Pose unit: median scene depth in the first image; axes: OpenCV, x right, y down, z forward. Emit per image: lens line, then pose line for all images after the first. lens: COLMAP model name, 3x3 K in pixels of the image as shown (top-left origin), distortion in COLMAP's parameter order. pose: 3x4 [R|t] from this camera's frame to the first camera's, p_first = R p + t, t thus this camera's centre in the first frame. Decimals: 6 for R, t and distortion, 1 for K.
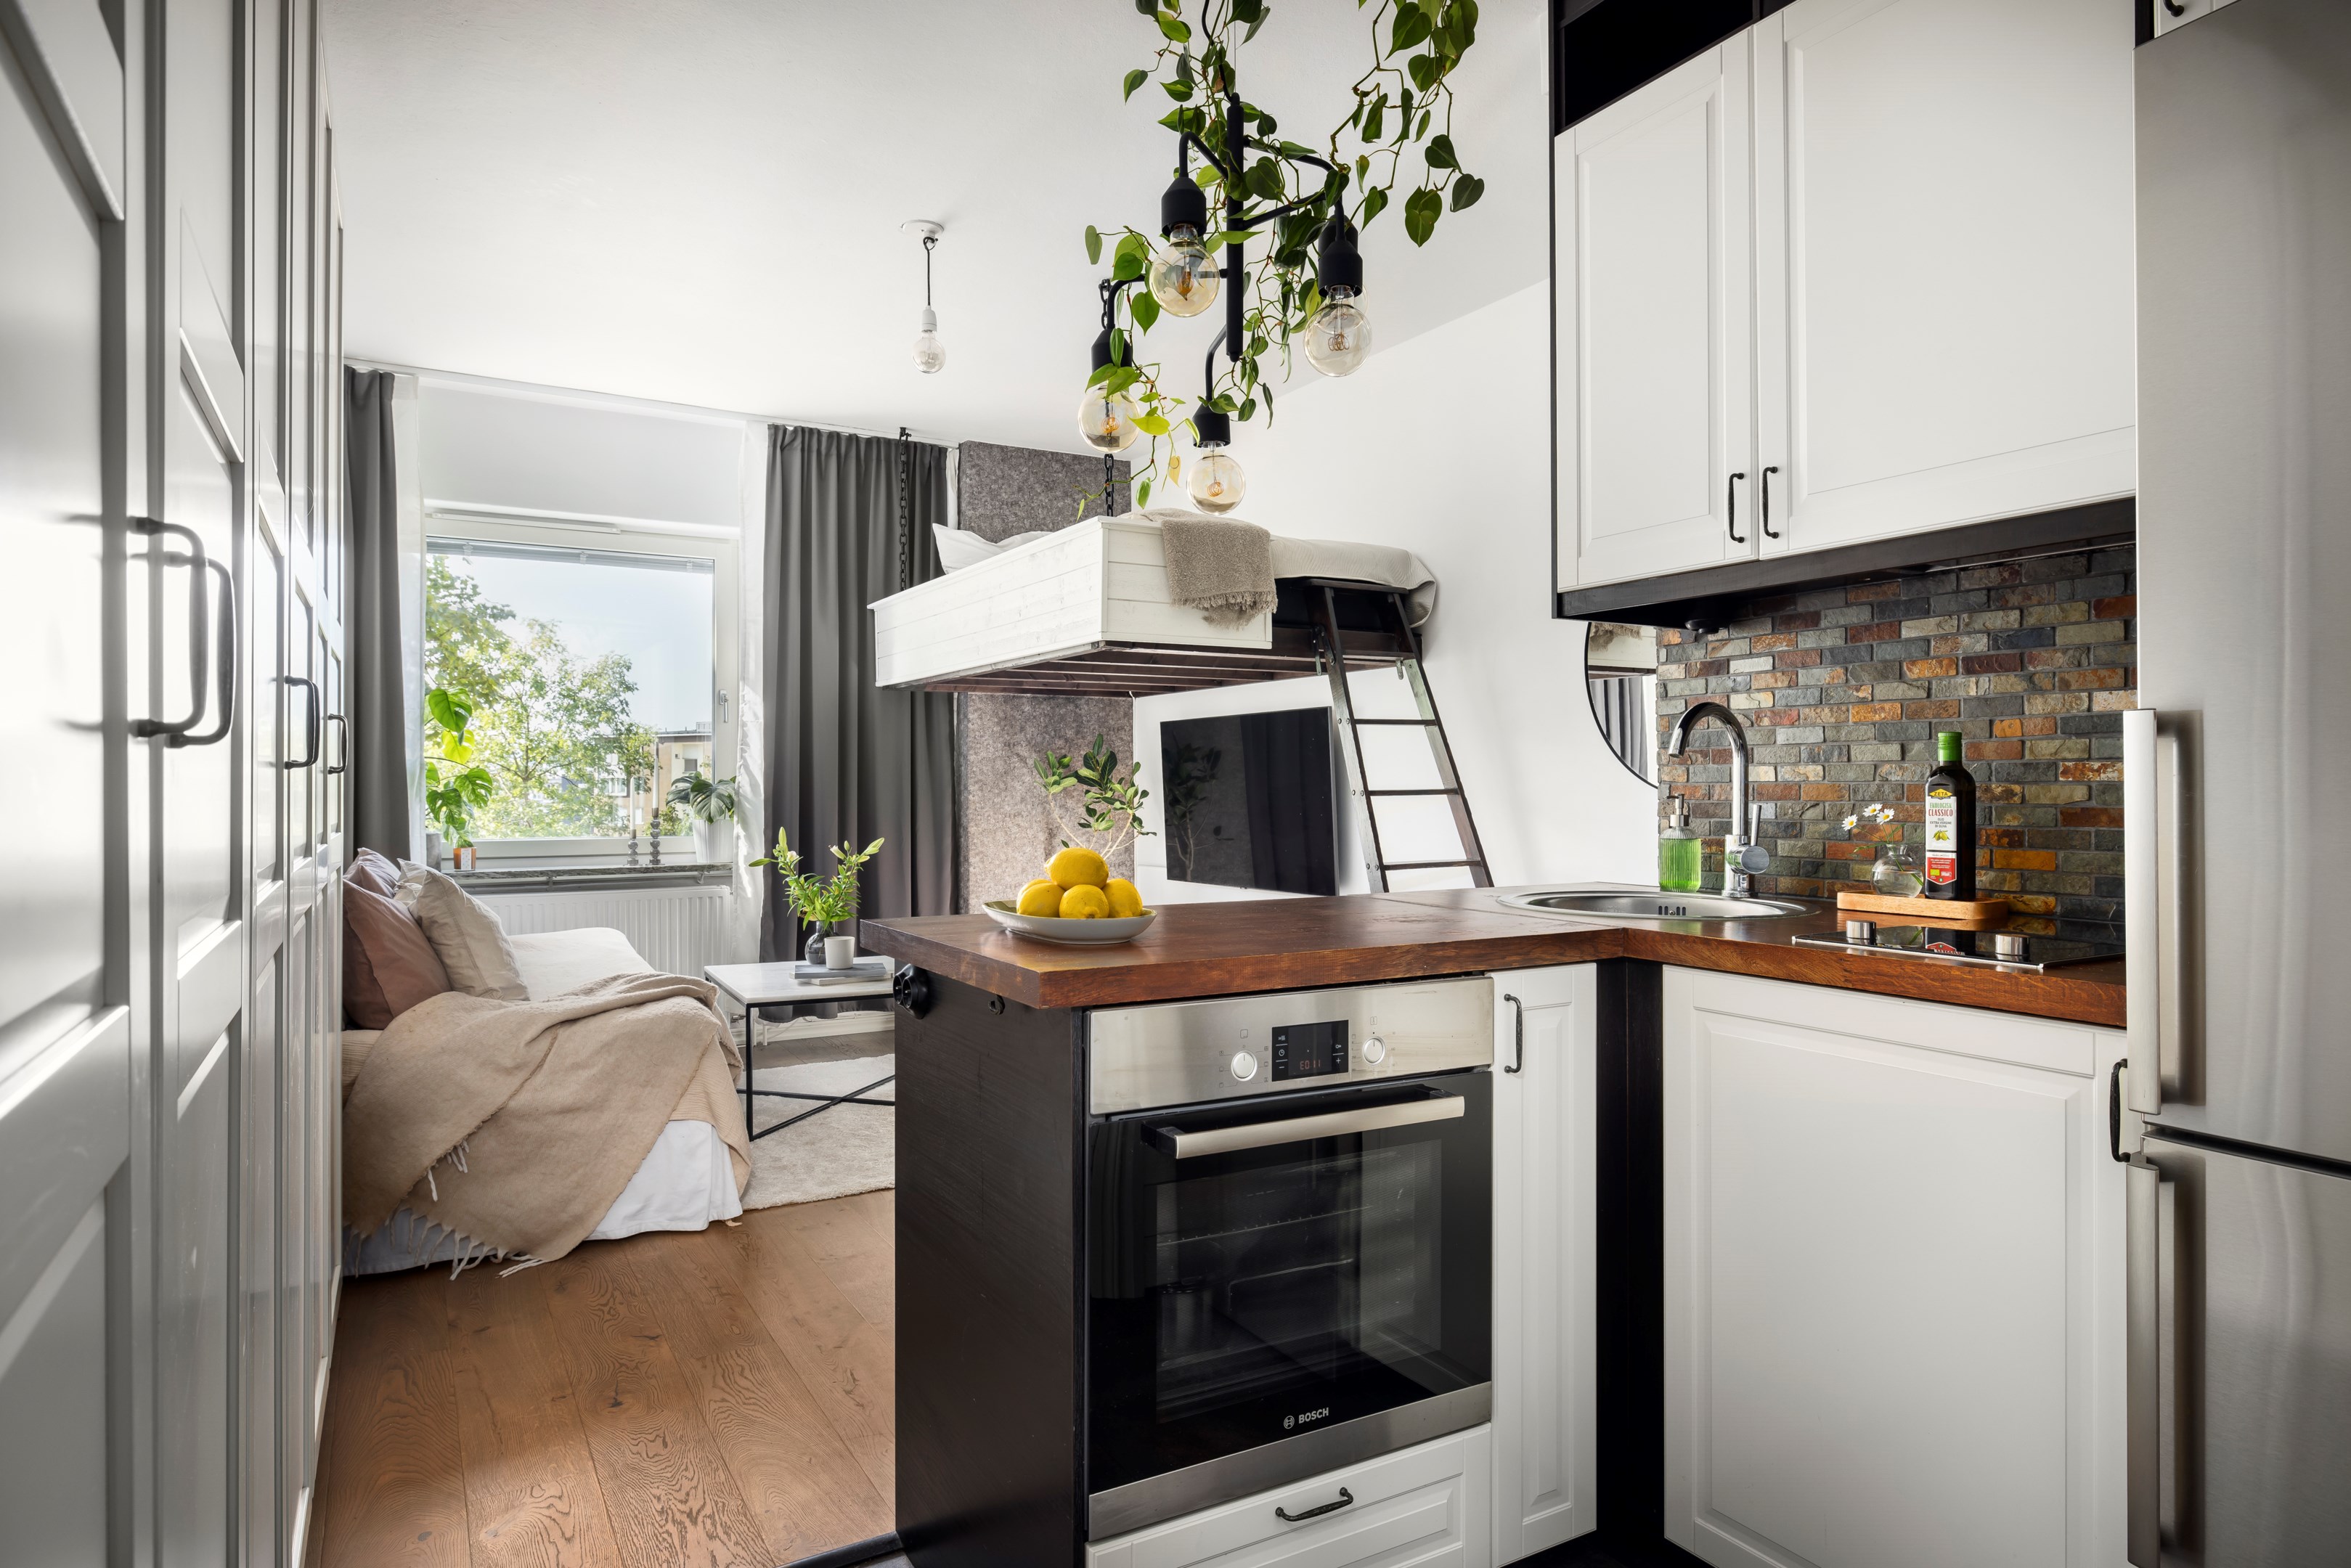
lens RADIAL K [[1345.1, 0, 1172.5], [0, 1345.1, 784.7], [0, 0, 1]] dist [-0.002103, 0.001450]
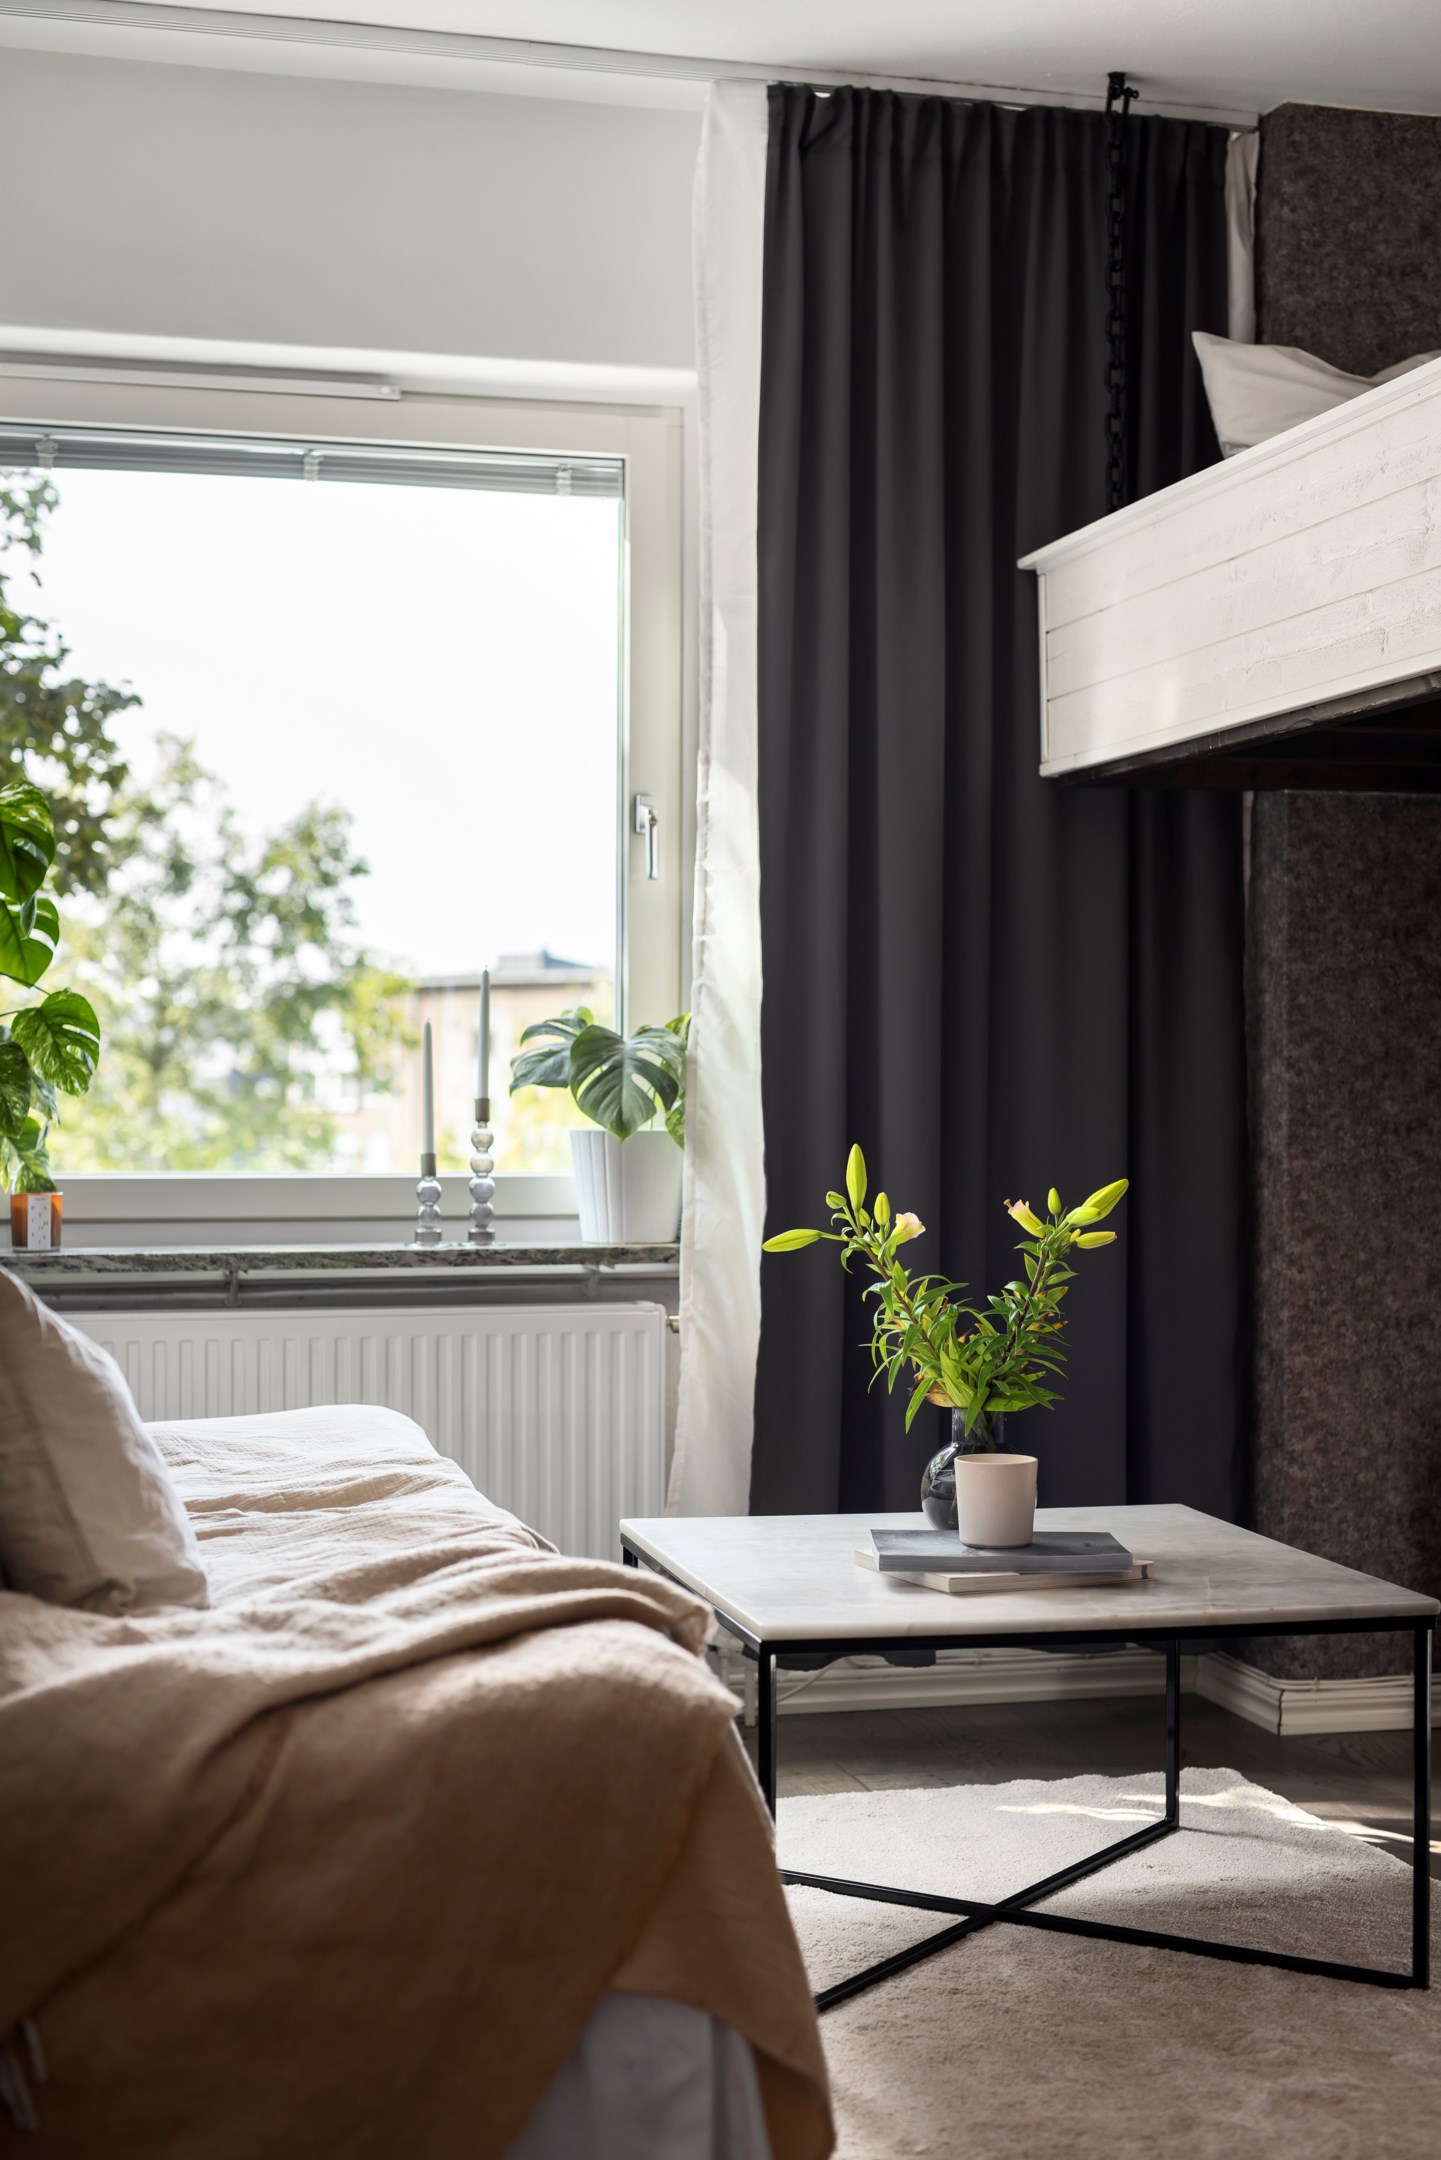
lens RADIAL K [[3076.4, 0, 724.9], [0, 3076.4, 1098.3], [0, 0, 1]] dist [-0.019488, 0.000000]
pose [[0.965671, 0.003993, -0.259739, -0.086625], [-0.003626, 0.999992, 0.001893, 0.014832], [0.259745, -0.000886, 0.965677, 0.162399]]
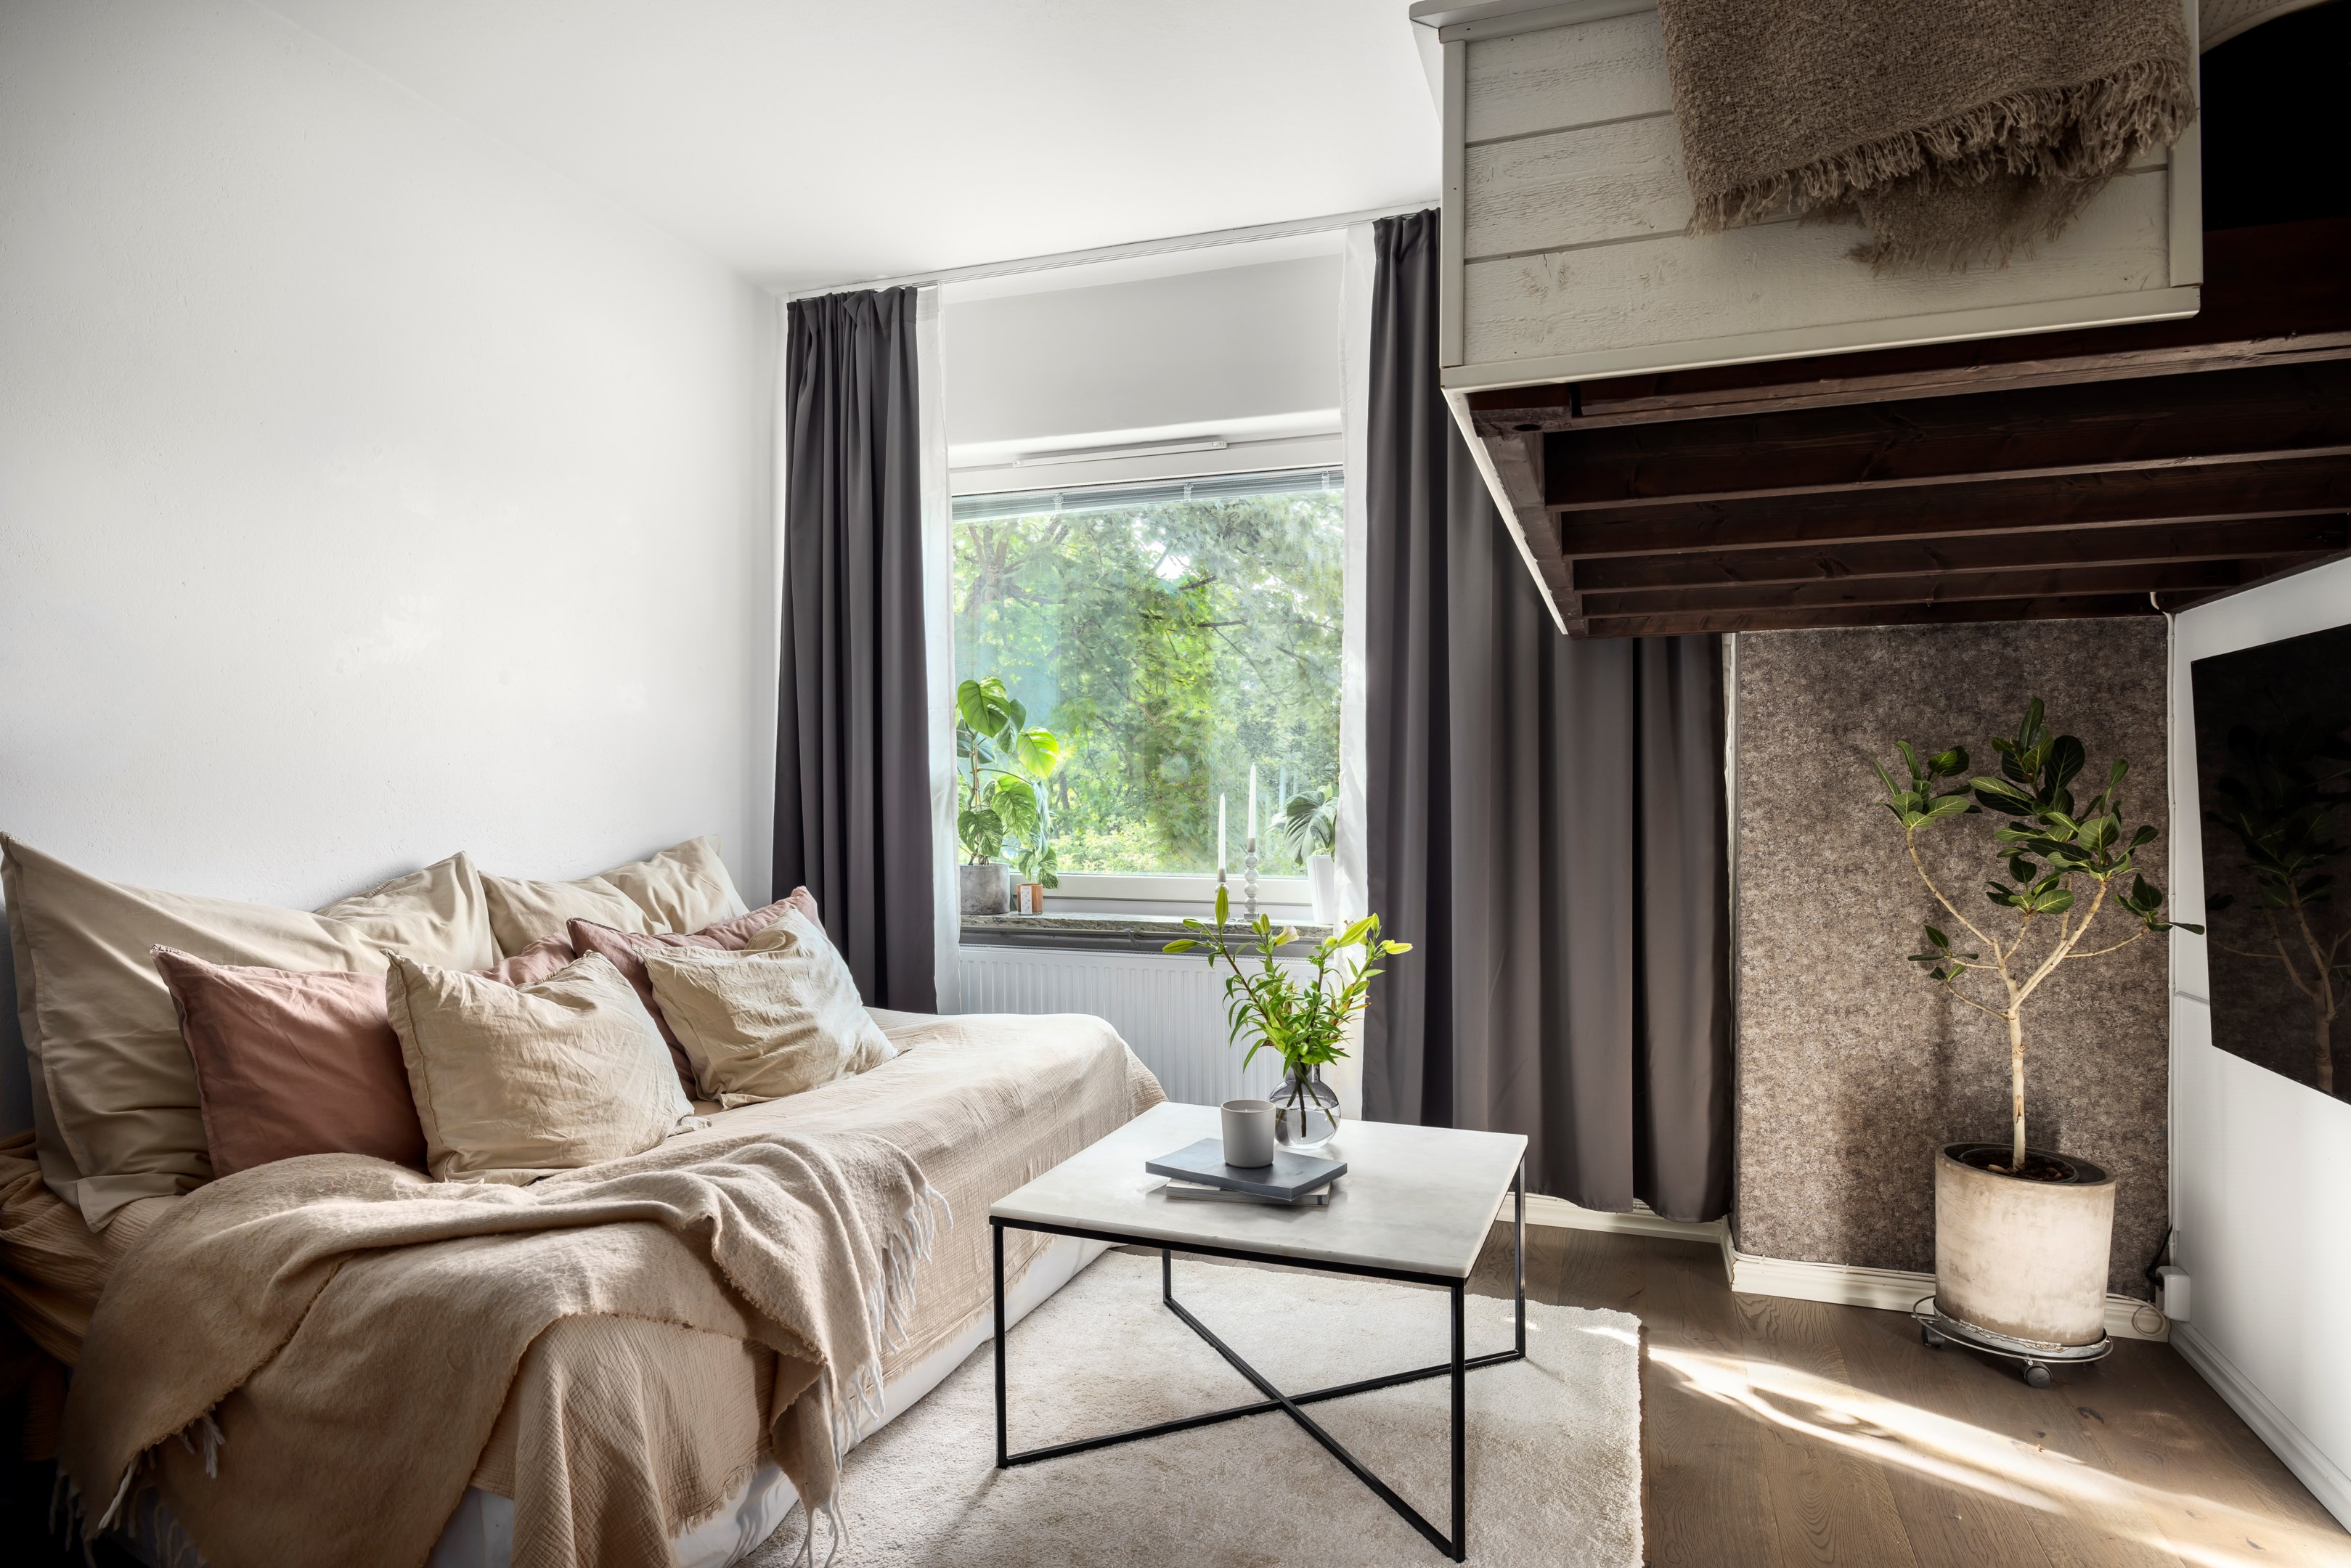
lens RADIAL K [[1345.1, 0, 1169.7], [0, 1345.1, 807.3], [0, 0, 1]] dist [-0.002103, 0.001450]
pose [[0.648454, 0.010416, -0.761183, 0.107821], [0.000587, 0.999899, 0.014183, -0.008511], [0.761254, -0.009644, 0.648382, 0.521512]]
